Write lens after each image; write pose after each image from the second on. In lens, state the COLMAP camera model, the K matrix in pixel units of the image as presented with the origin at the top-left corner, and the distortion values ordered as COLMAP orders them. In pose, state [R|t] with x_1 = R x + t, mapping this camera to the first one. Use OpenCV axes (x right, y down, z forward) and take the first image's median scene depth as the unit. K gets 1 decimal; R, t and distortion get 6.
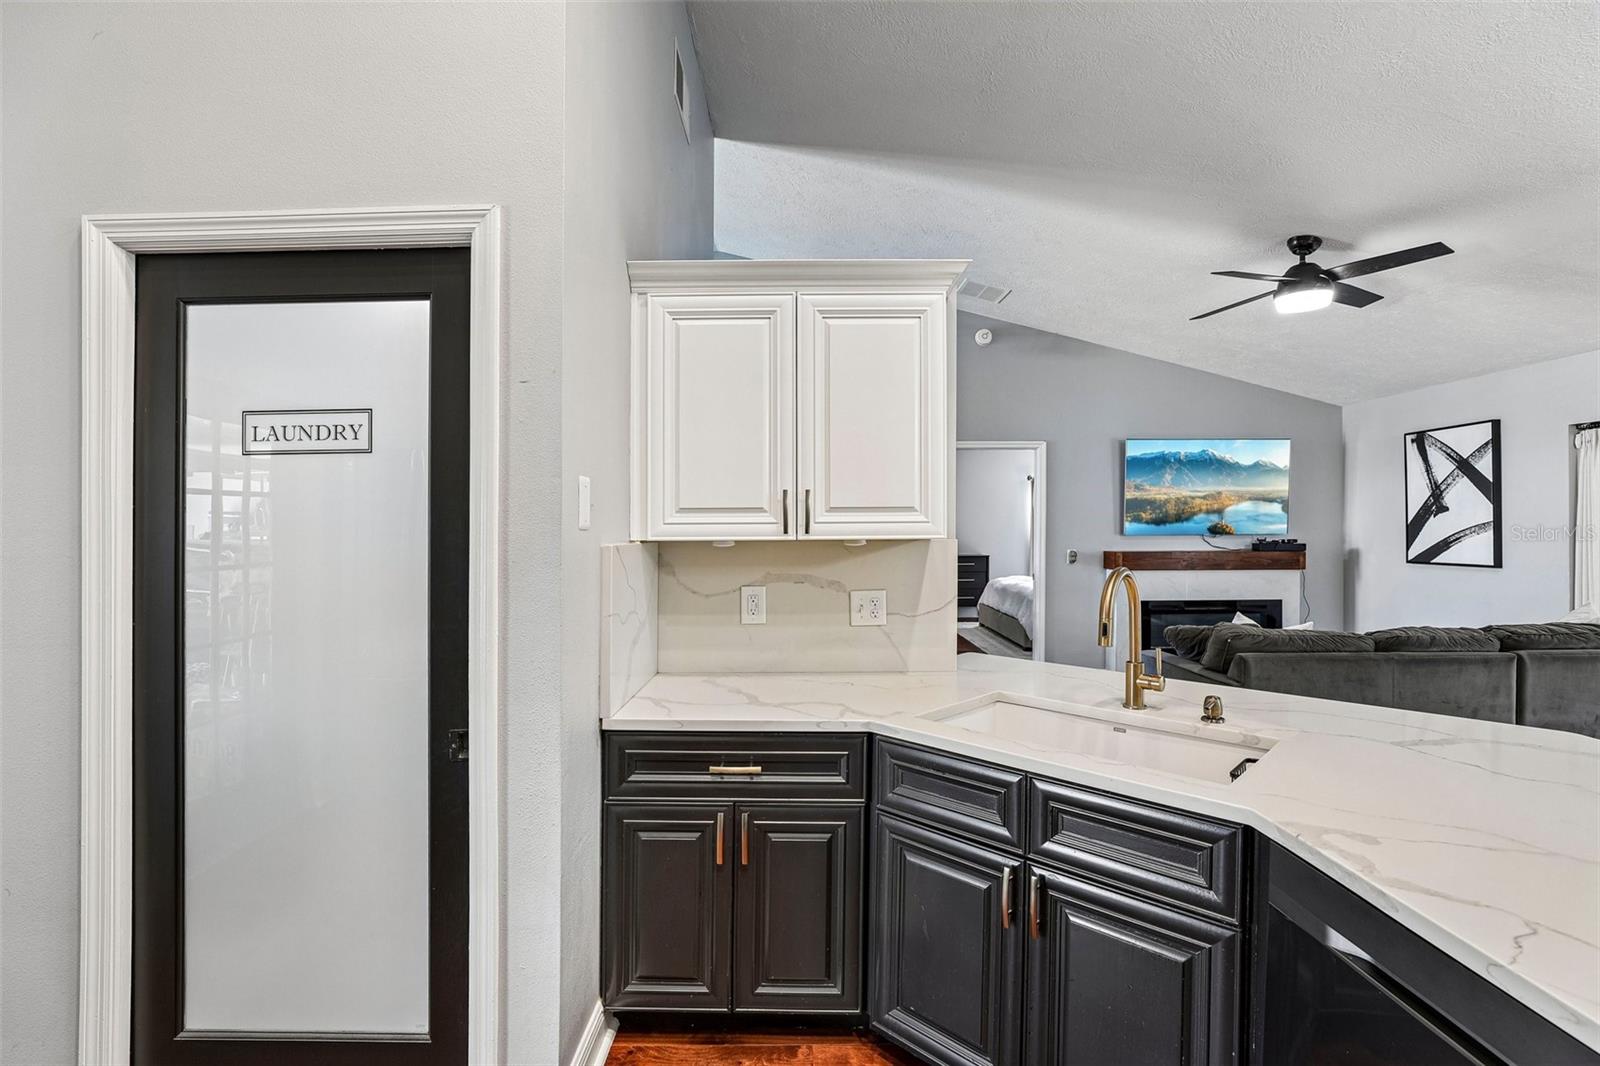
lens RADIAL K [[726.9, 0, 808.5], [0, 726.9, 530.5], [0, 0, 1]] dist [-0.028843, 0.002817]
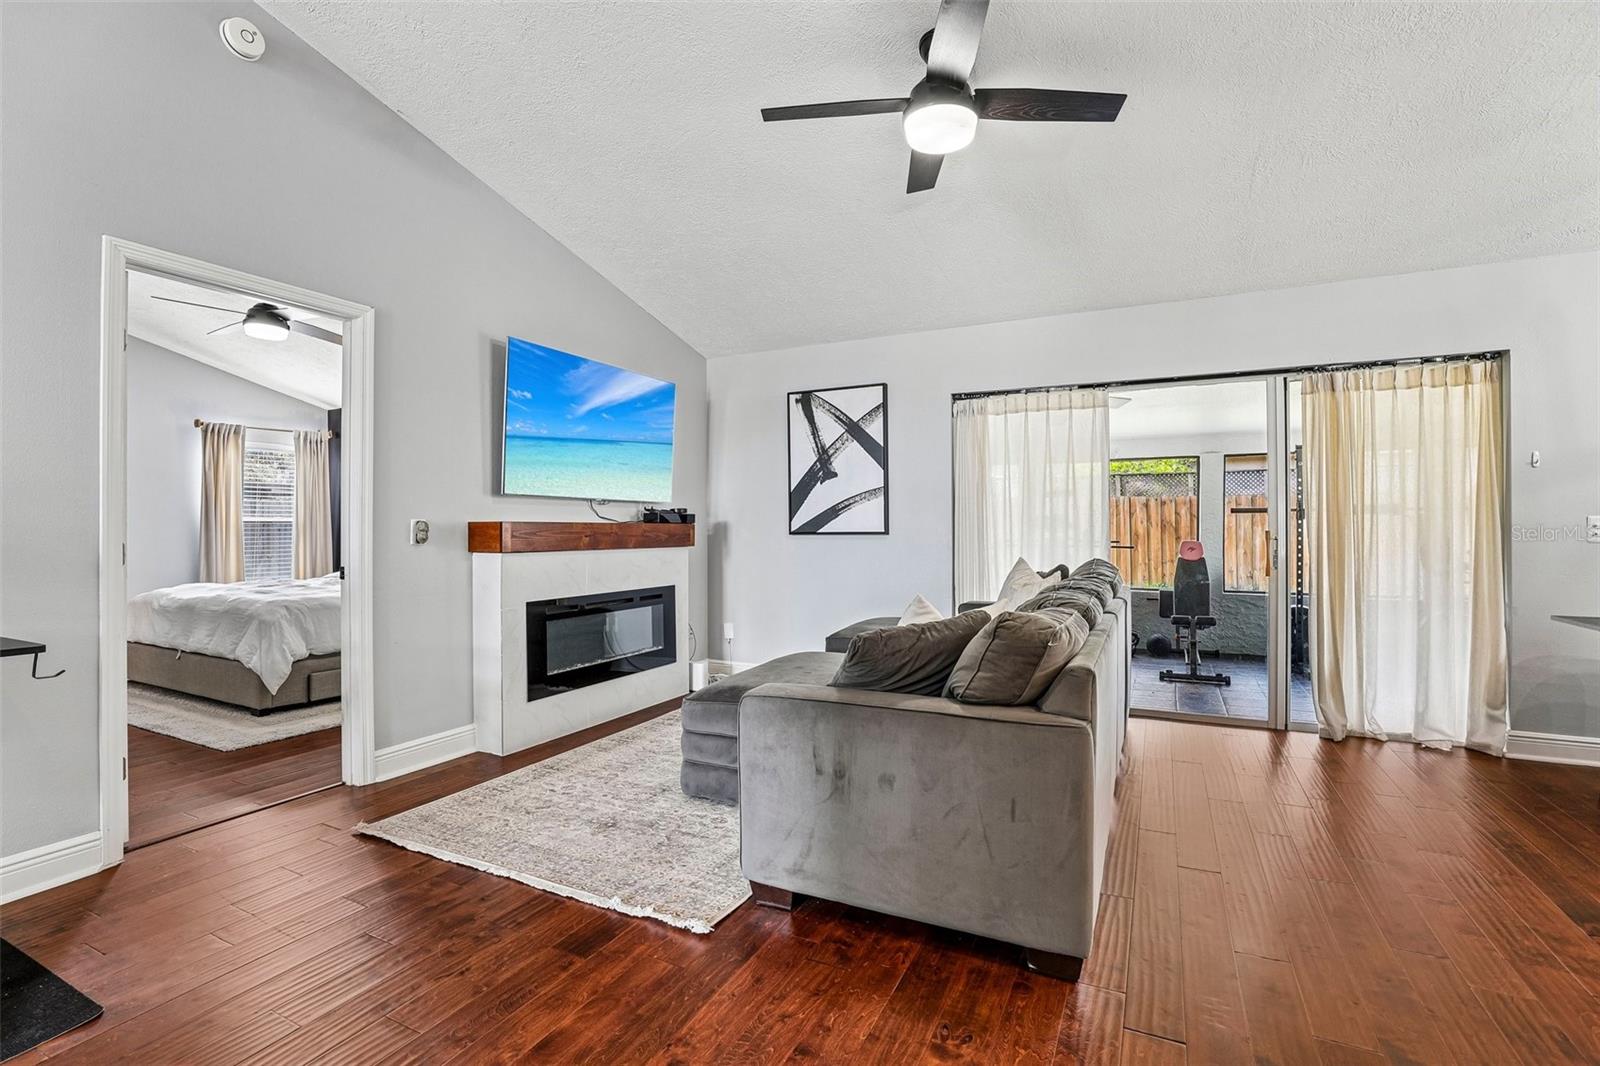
lens RADIAL K [[726.9, 0, 789.1], [0, 726.9, 532.5], [0, 0, 1]] dist [-0.028843, 0.002817]
pose [[0.467790, -0.001875, 0.883838, 0.016565], [0.004480, 0.999990, -0.000250, 0.045361], [-0.883828, 0.004076, 0.467794, 0.591996]]
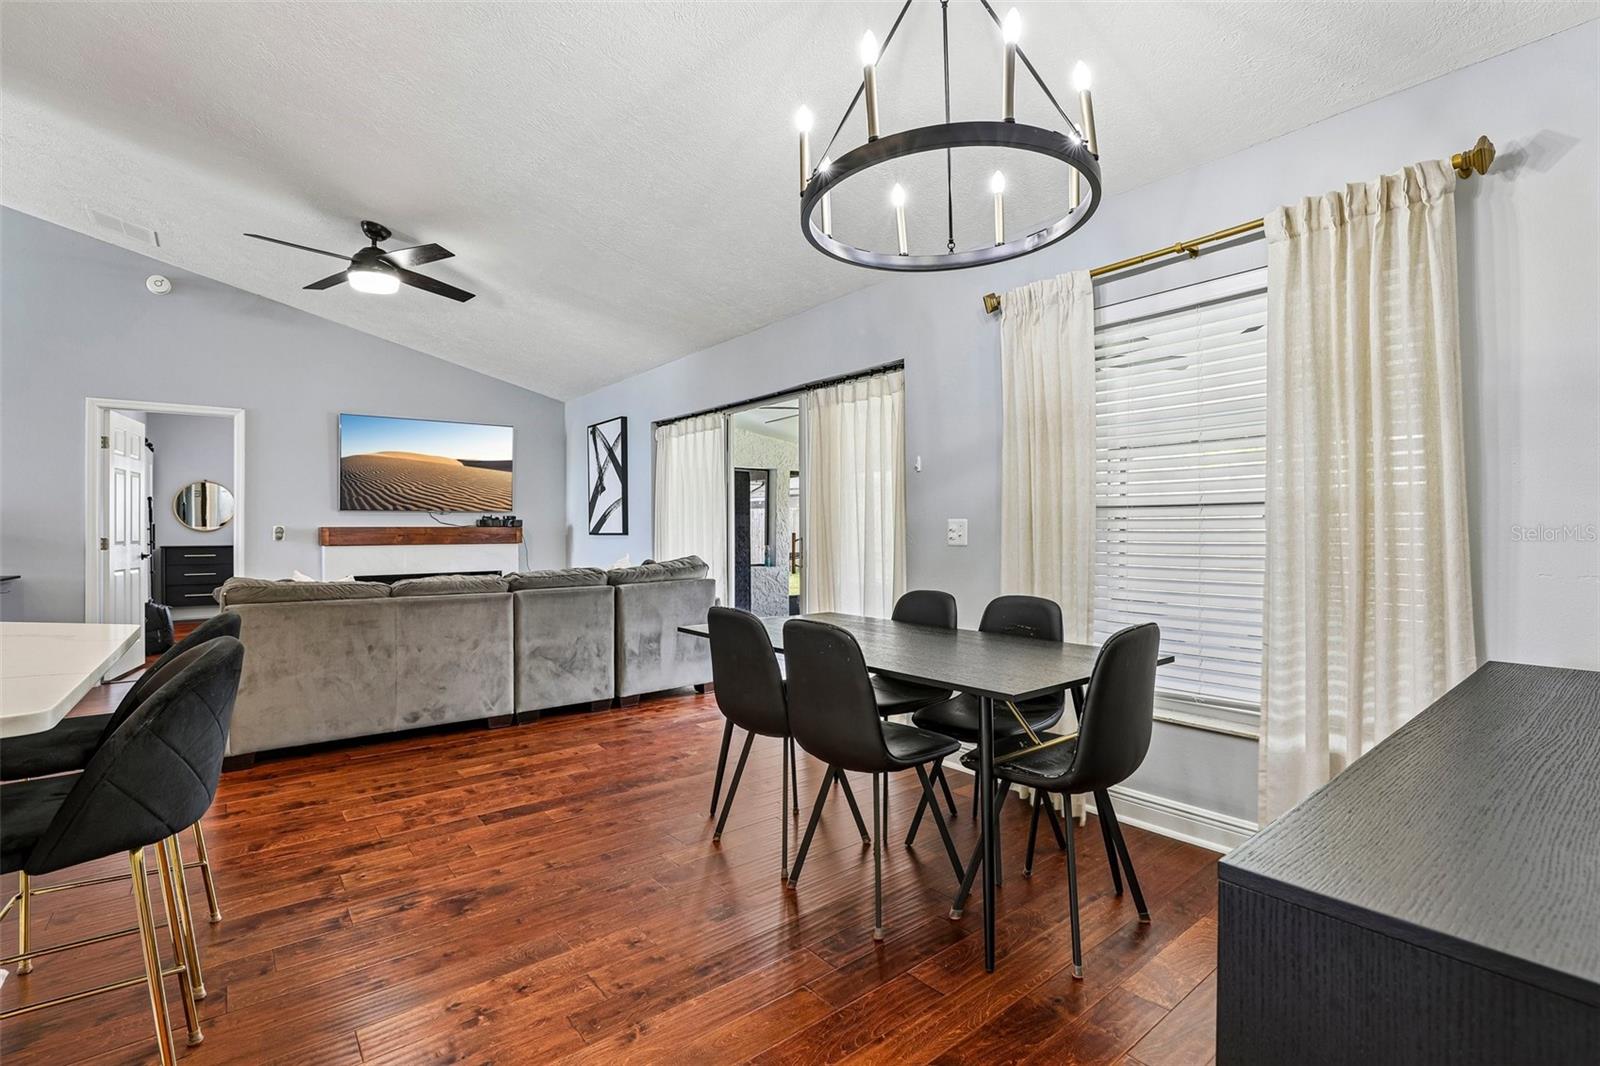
lens RADIAL K [[726.9, 0, 800.4], [0, 726.9, 538.2], [0, 0, 1]] dist [-0.028843, 0.002817]
pose [[0.798990, -0.007950, 0.601292, 0.409375], [0.004388, 0.999963, 0.007390, 0.045903], [-0.601328, -0.003266, 0.798996, -0.192107]]
